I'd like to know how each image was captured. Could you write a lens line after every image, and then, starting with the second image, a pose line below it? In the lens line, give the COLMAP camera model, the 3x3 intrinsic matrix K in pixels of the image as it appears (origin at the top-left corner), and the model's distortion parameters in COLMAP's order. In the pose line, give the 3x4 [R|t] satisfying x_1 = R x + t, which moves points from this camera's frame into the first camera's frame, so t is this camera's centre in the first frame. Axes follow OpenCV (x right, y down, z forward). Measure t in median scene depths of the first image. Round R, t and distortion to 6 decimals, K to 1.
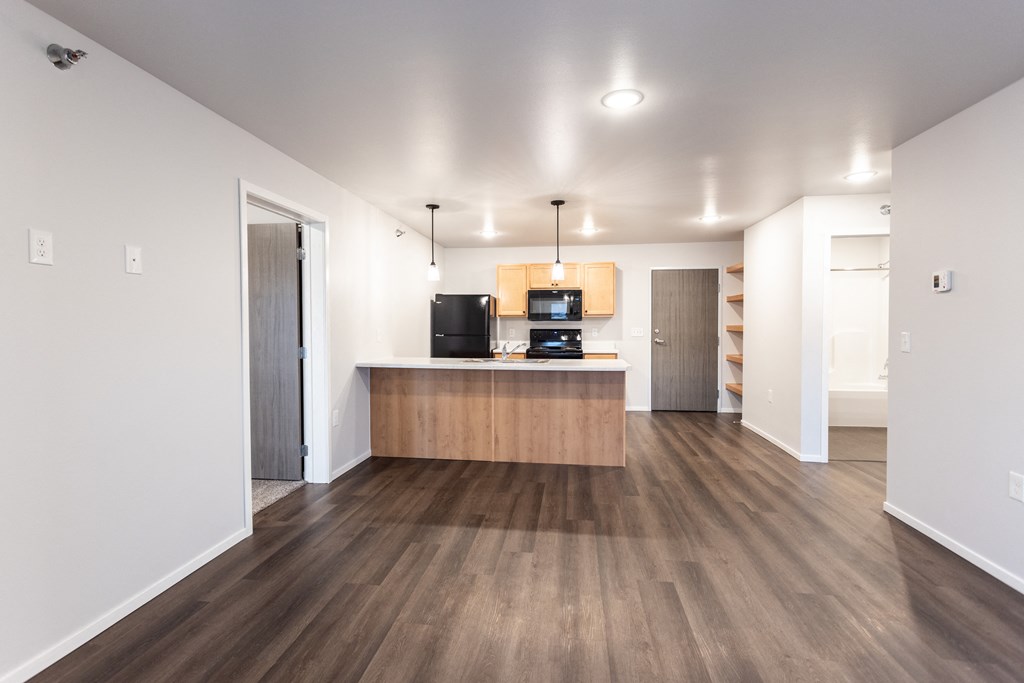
lens RADIAL K [[482.1, 0, 503.7], [0, 482.1, 334.9], [0, 0, 1]] dist [0.001688, 0.000298]
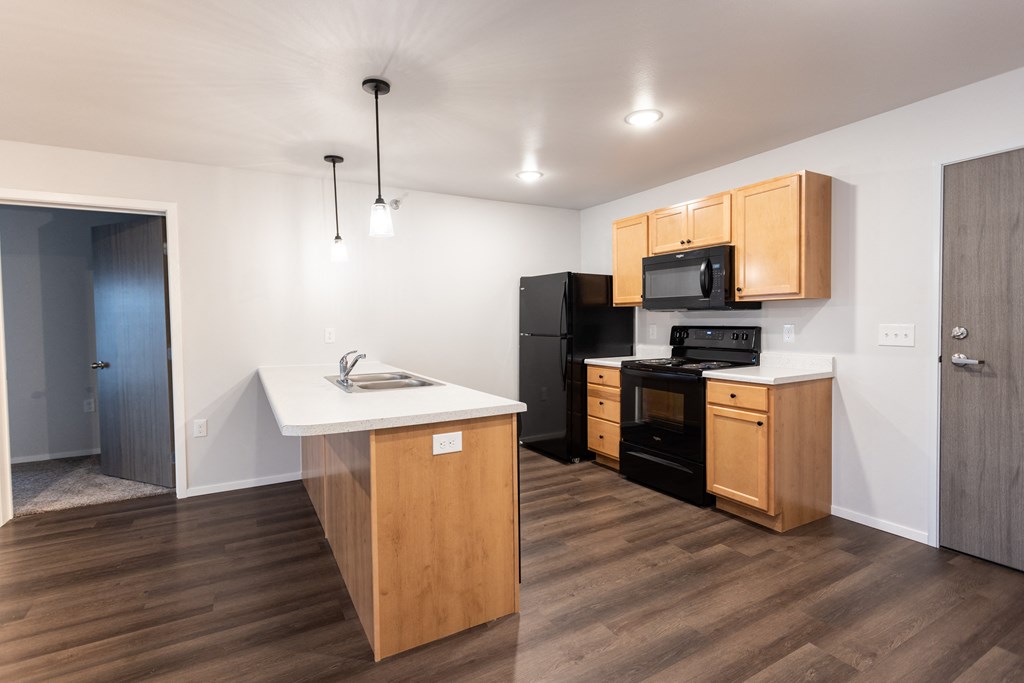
lens RADIAL K [[482.1, 0, 503.7], [0, 482.1, 334.9], [0, 0, 1]] dist [0.001688, 0.000298]
pose [[0.614395, 0.019013, -0.788770, 0.611716], [-0.006925, 0.999801, 0.018706, -0.017161], [0.788968, -0.006030, 0.614404, 0.791530]]
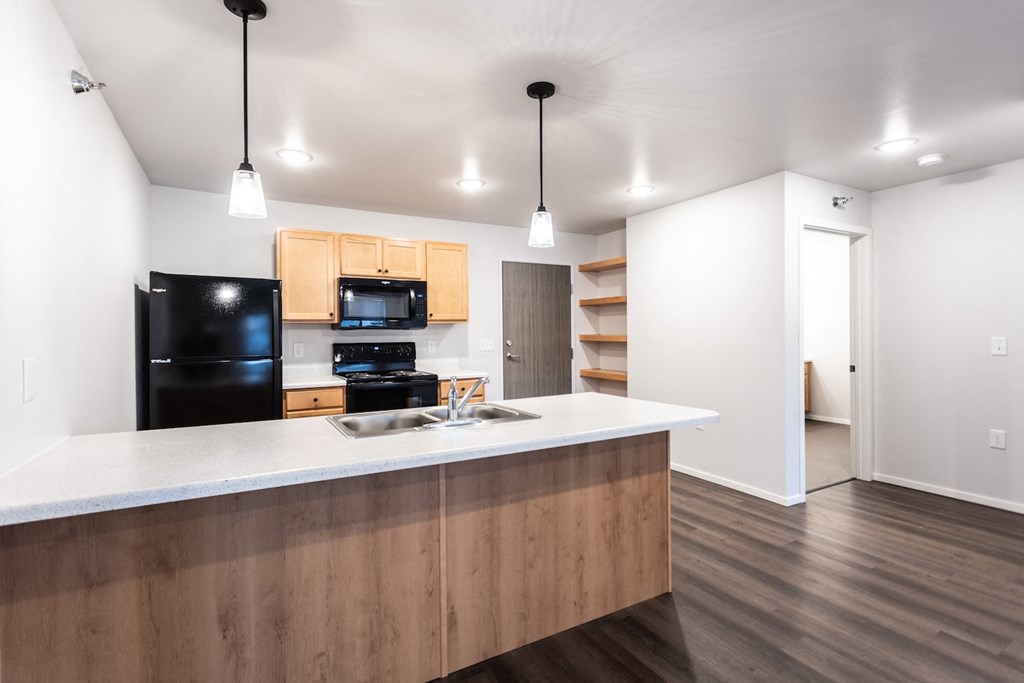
lens RADIAL K [[482.1, 0, 503.7], [0, 482.1, 334.9], [0, 0, 1]] dist [0.001688, 0.000298]
pose [[0.796099, -0.008709, 0.605104, -0.222042], [0.021470, 0.999673, -0.013859, -0.015845], [-0.604786, 0.024025, 0.796026, 0.635698]]
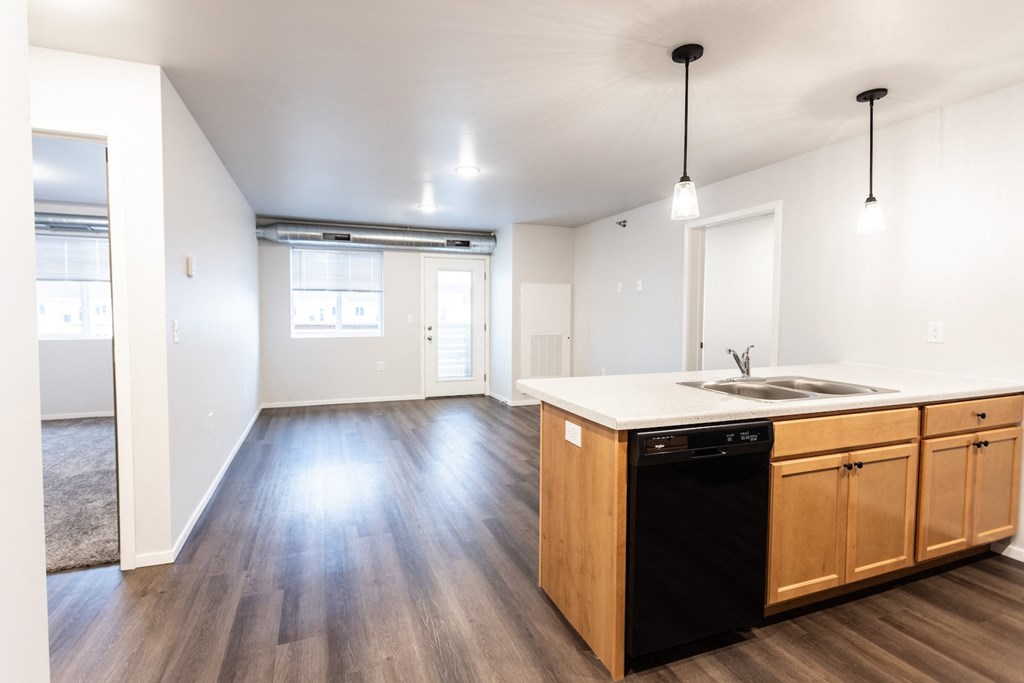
lens RADIAL K [[482.1, 0, 503.7], [0, 482.1, 334.9], [0, 0, 1]] dist [0.001688, 0.000298]
pose [[-0.866777, 0.021389, -0.498237, 0.508594], [-0.014187, 0.997618, 0.067509, -0.027708], [0.498494, 0.065584, -0.864409, 1.349670]]
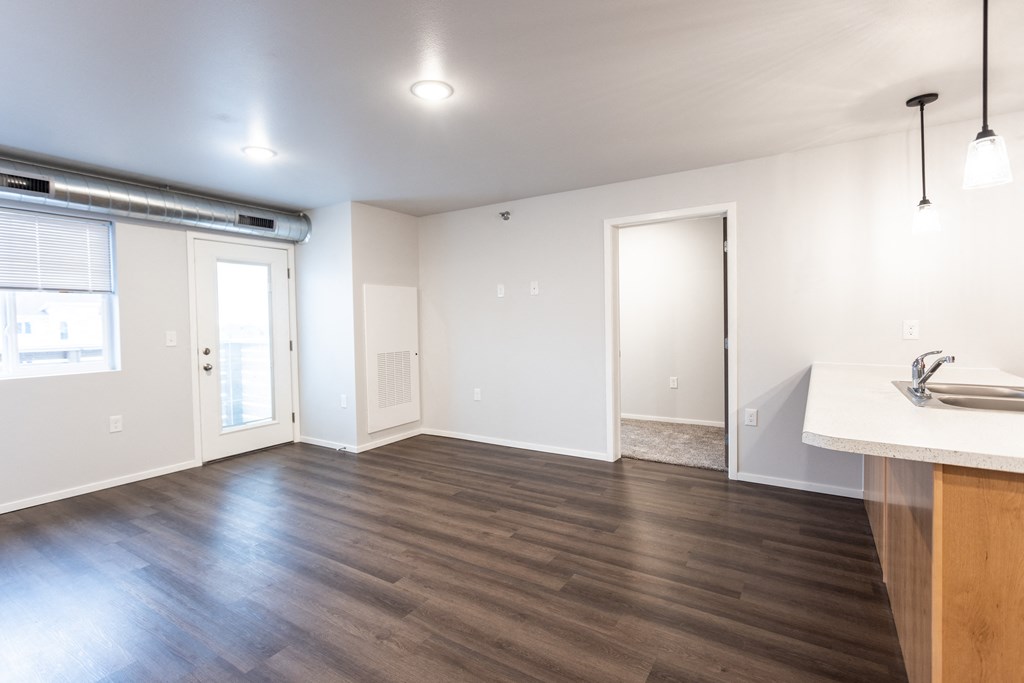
lens RADIAL K [[482.1, 0, 503.7], [0, 482.1, 334.9], [0, 0, 1]] dist [0.001688, 0.000298]
pose [[-0.406216, 0.036116, -0.913063, 0.591791], [-0.002828, 0.999164, 0.040780, -0.016635], [0.913773, 0.019148, -0.405775, 0.829700]]
